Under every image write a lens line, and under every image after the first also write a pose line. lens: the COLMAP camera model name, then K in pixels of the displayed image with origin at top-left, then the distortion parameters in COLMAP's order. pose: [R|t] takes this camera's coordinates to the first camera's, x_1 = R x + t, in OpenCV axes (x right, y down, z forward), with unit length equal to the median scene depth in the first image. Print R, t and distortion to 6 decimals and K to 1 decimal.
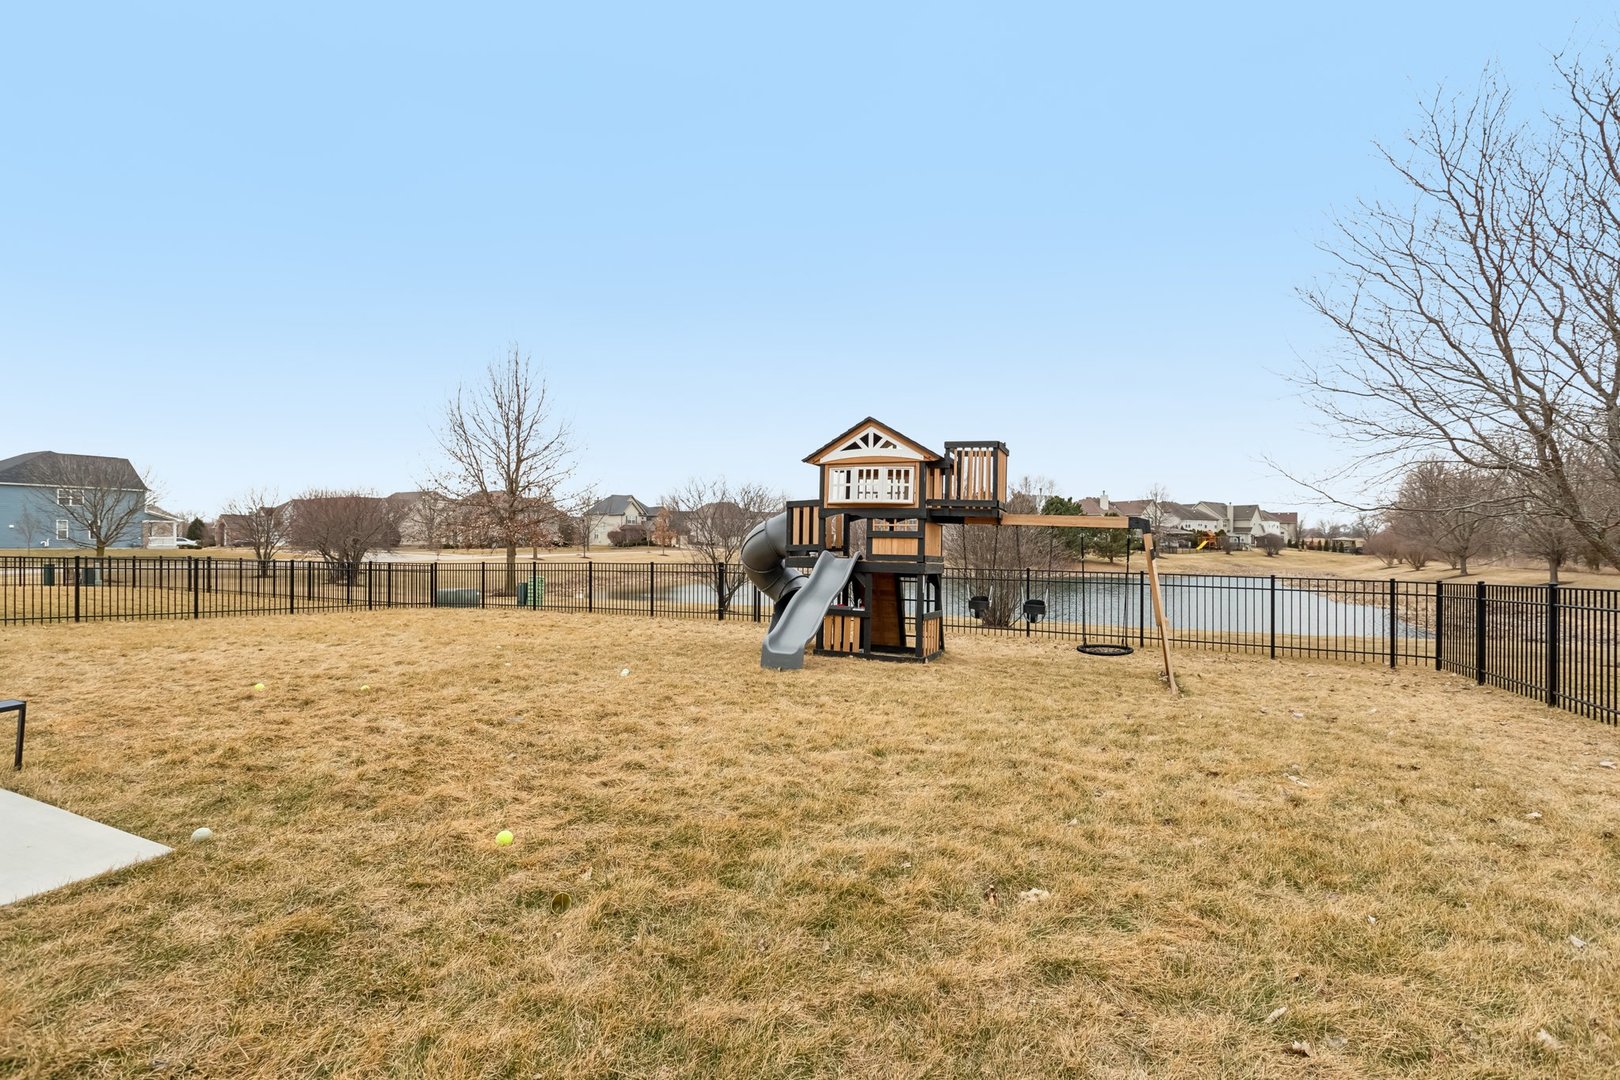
lens RADIAL K [[736.4, 0, 816.3], [0, 736.4, 543.4], [0, 0, 1]] dist [0.011464, -0.000596]
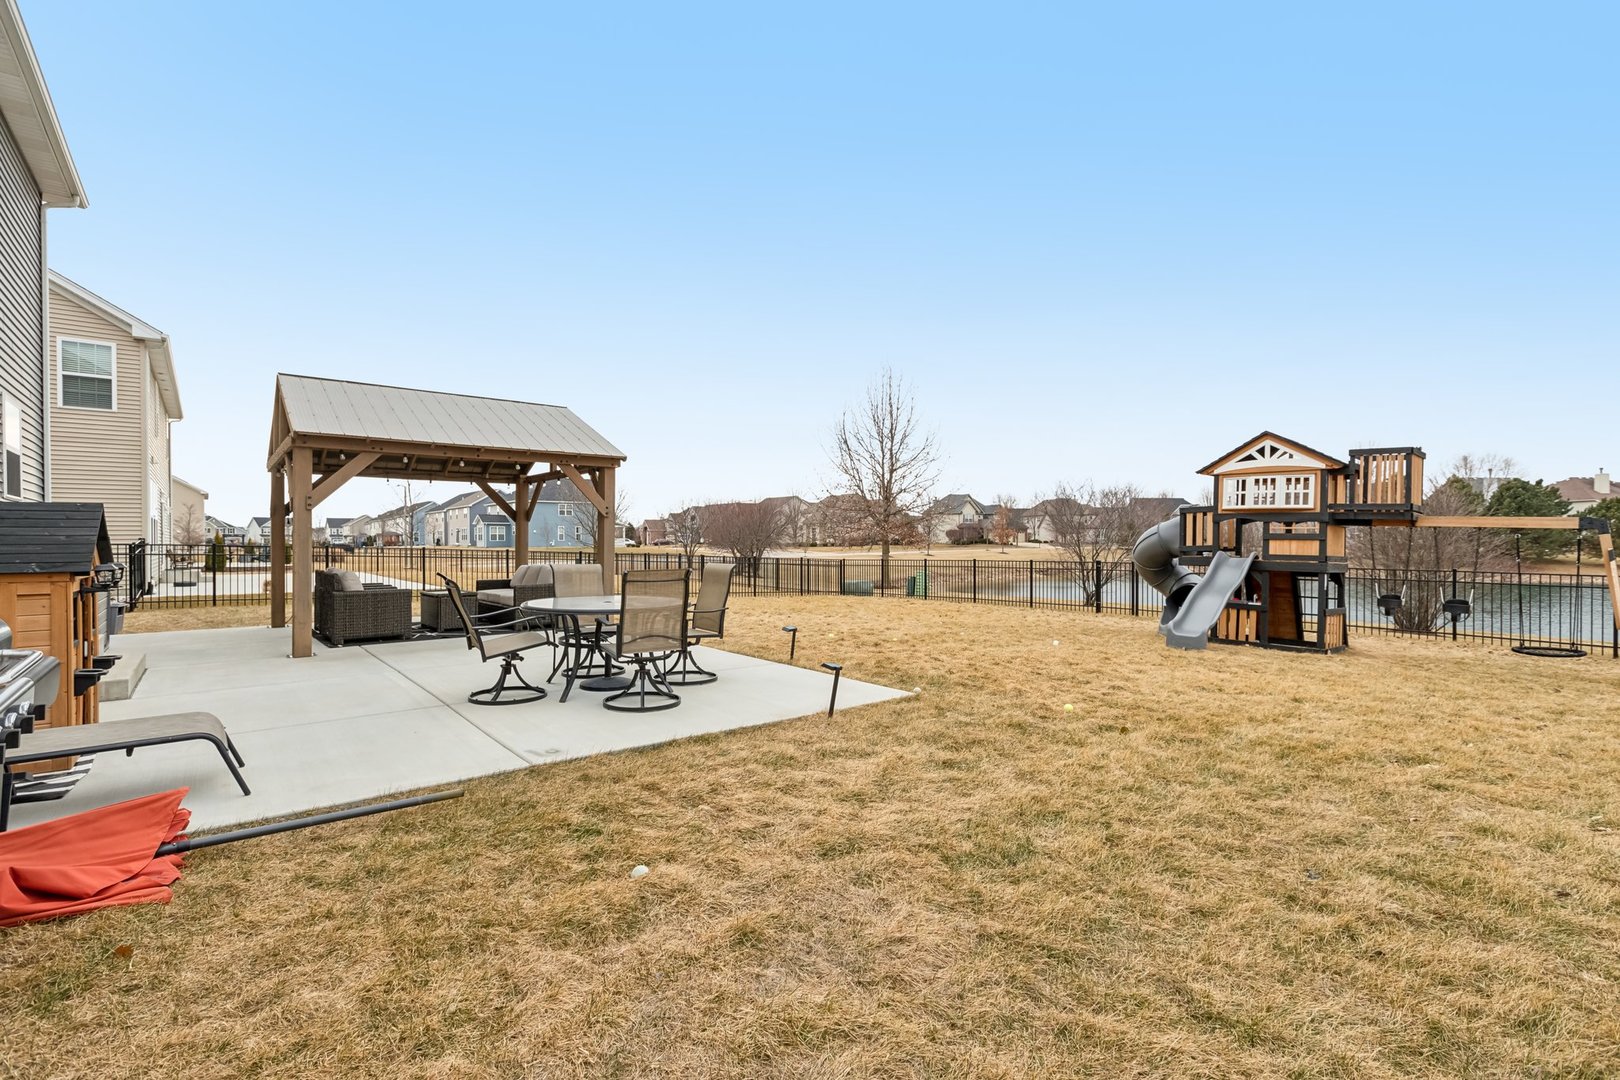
lens RADIAL K [[736.4, 0, 816.3], [0, 736.4, 543.4], [0, 0, 1]] dist [0.011464, -0.000596]
pose [[0.903478, -0.002413, -0.428627, -0.060011], [0.003852, 0.999989, 0.002488, -0.006917], [0.428616, -0.003899, 0.903478, -0.285359]]
